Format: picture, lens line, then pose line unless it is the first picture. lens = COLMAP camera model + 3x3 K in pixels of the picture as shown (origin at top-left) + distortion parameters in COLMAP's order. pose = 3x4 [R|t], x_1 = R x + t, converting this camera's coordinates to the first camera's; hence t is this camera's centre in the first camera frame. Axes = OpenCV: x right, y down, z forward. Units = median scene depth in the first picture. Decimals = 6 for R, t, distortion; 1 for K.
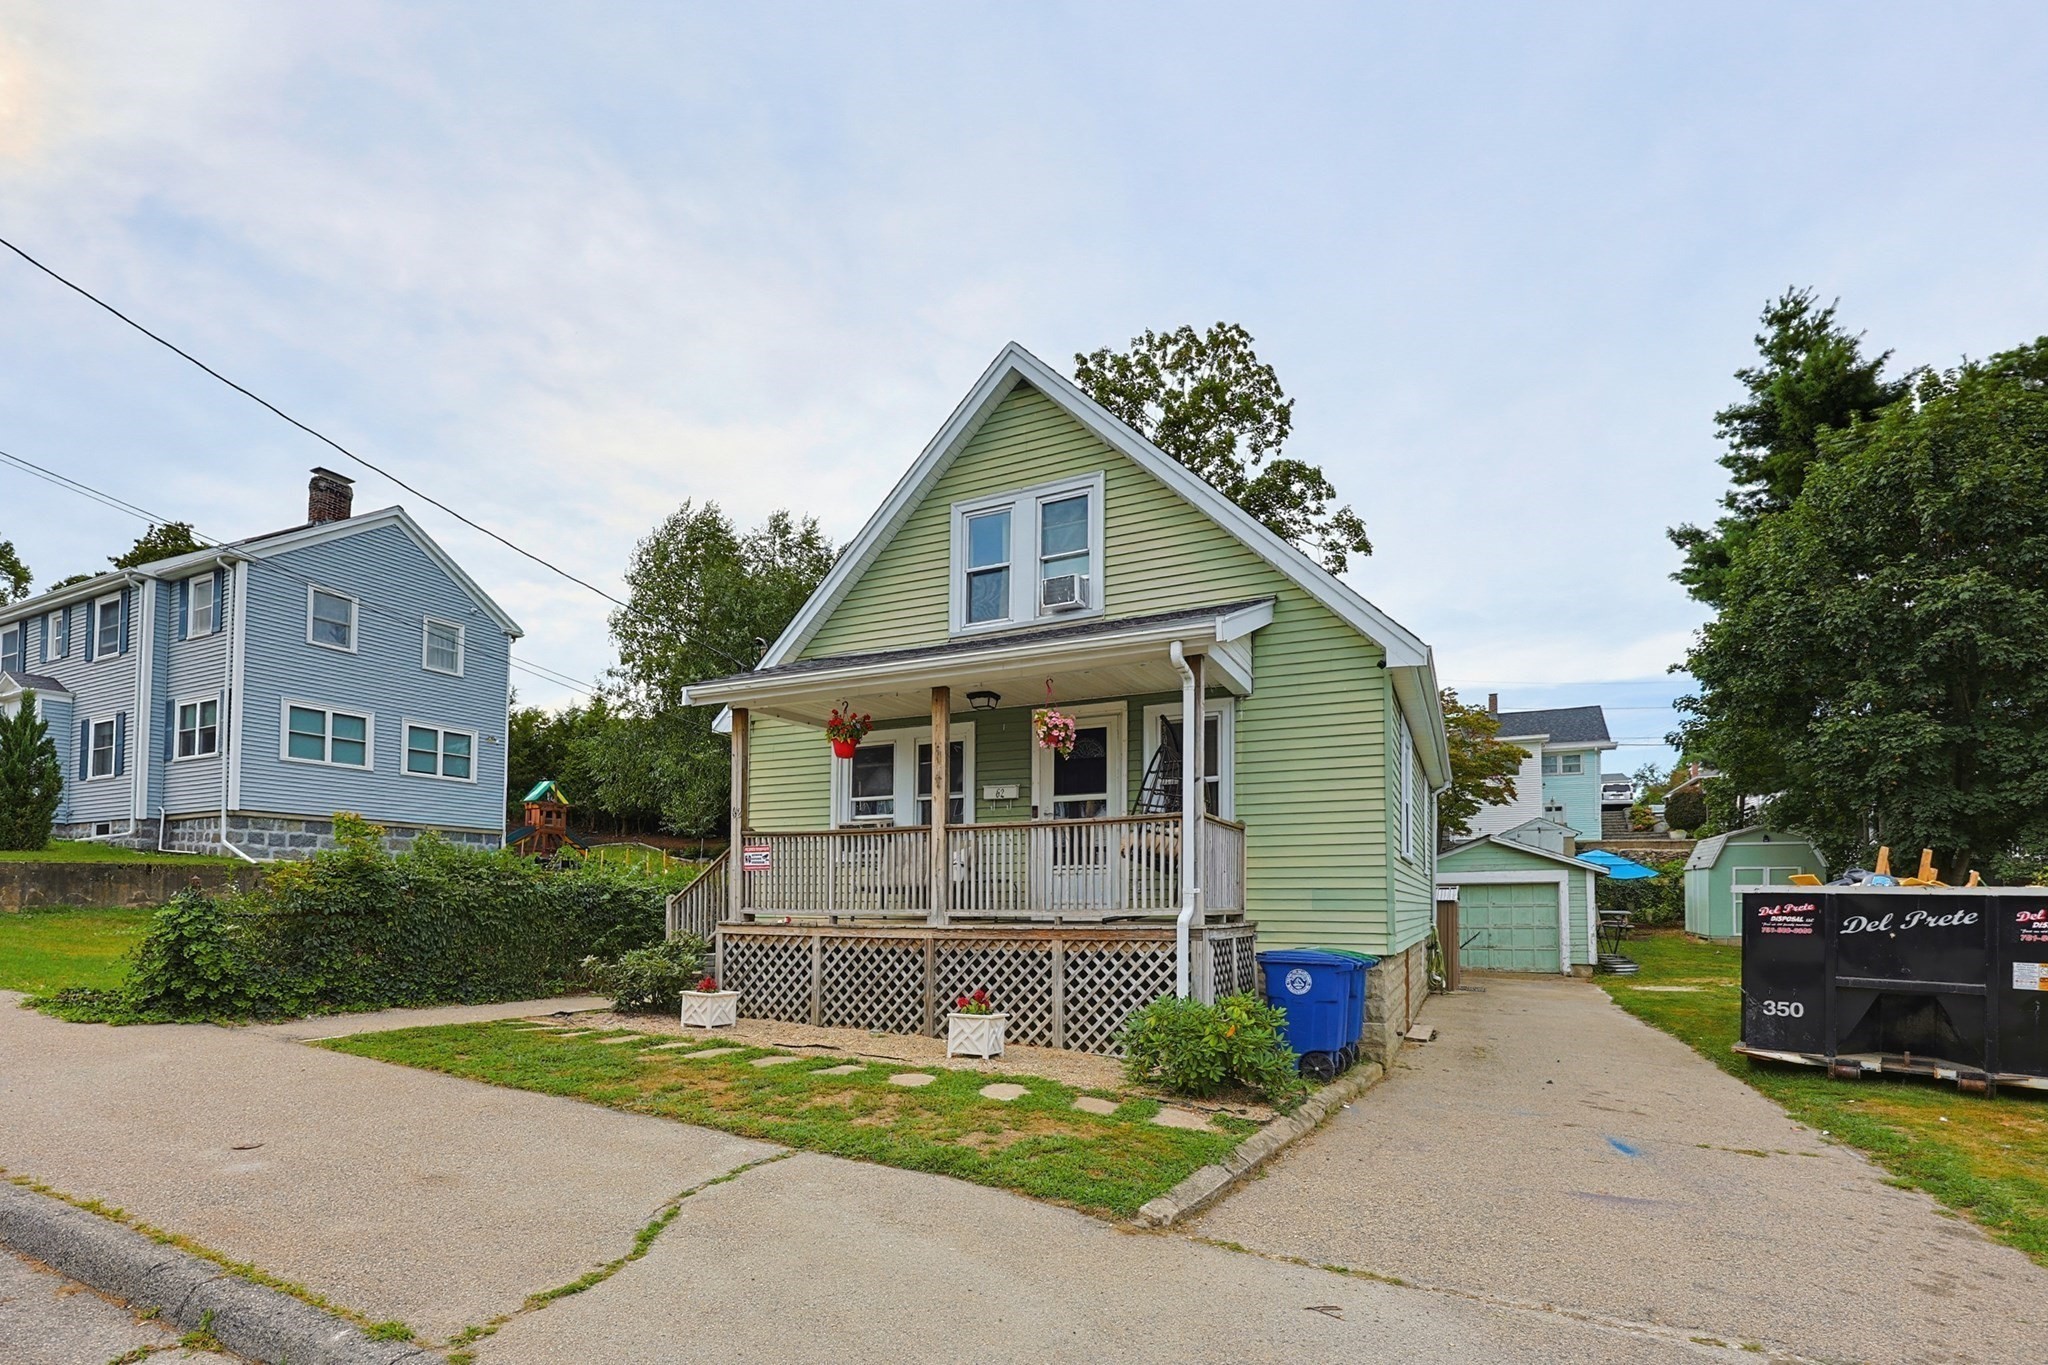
lens RADIAL K [[842.1, 0, 1025.0], [0, 842.1, 688.5], [0, 0, 1]] dist [-0.000382, -0.000201]
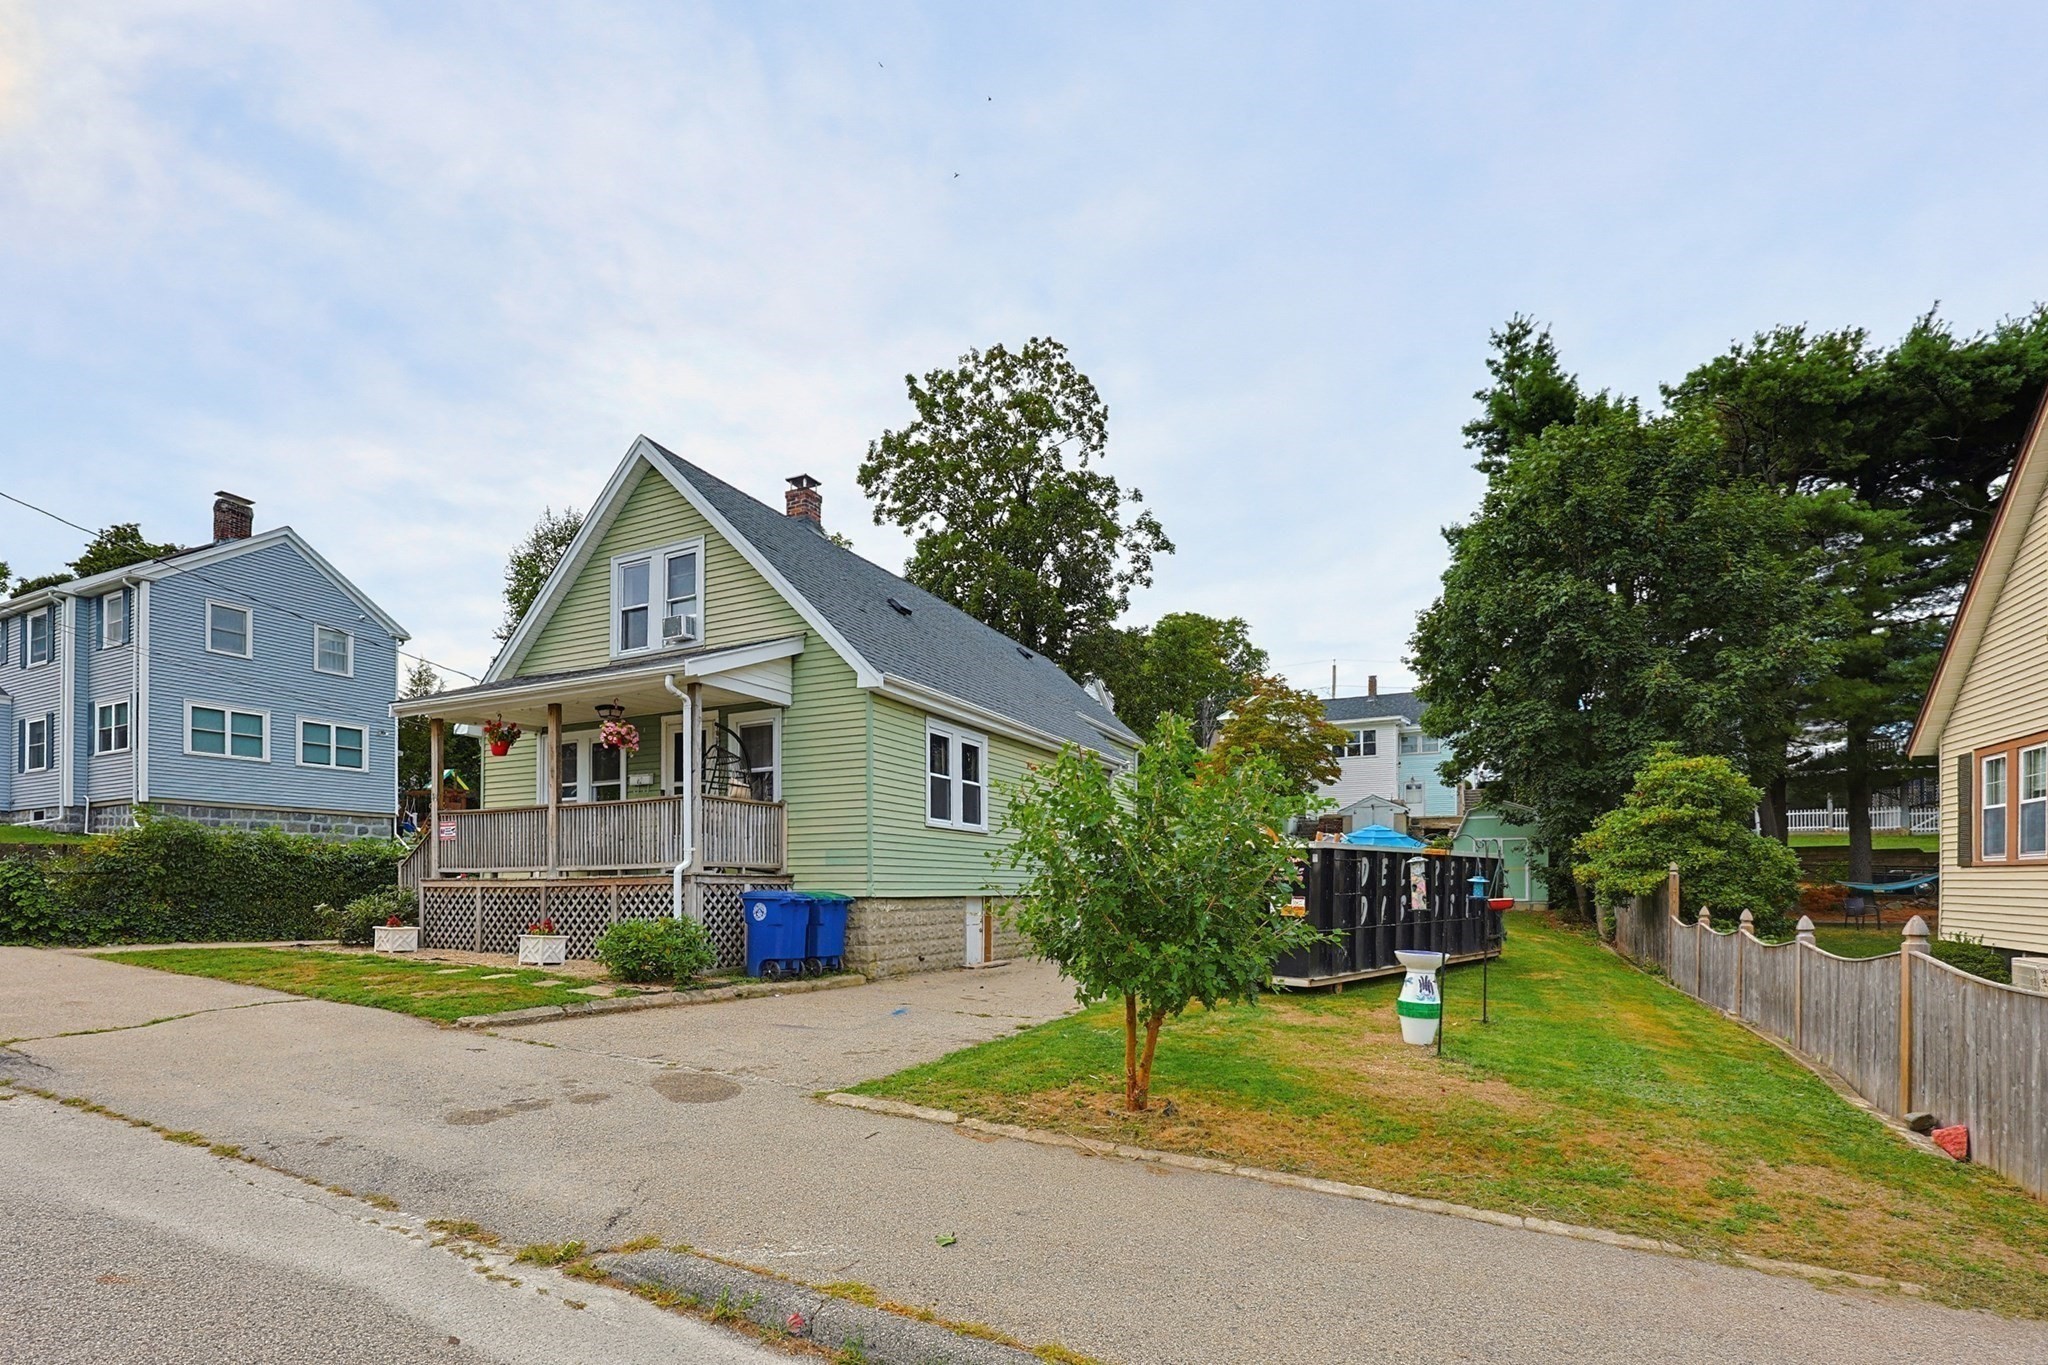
lens RADIAL K [[884.5, 0, 1031.3], [0, 884.5, 675.9], [0, 0, 1]] dist [-0.004255, 0.000330]
pose [[0.999740, -0.011726, -0.019580, 0.306427], [0.012005, 0.999827, 0.014184, -0.025490], [0.019410, -0.014415, 0.999708, -0.182265]]
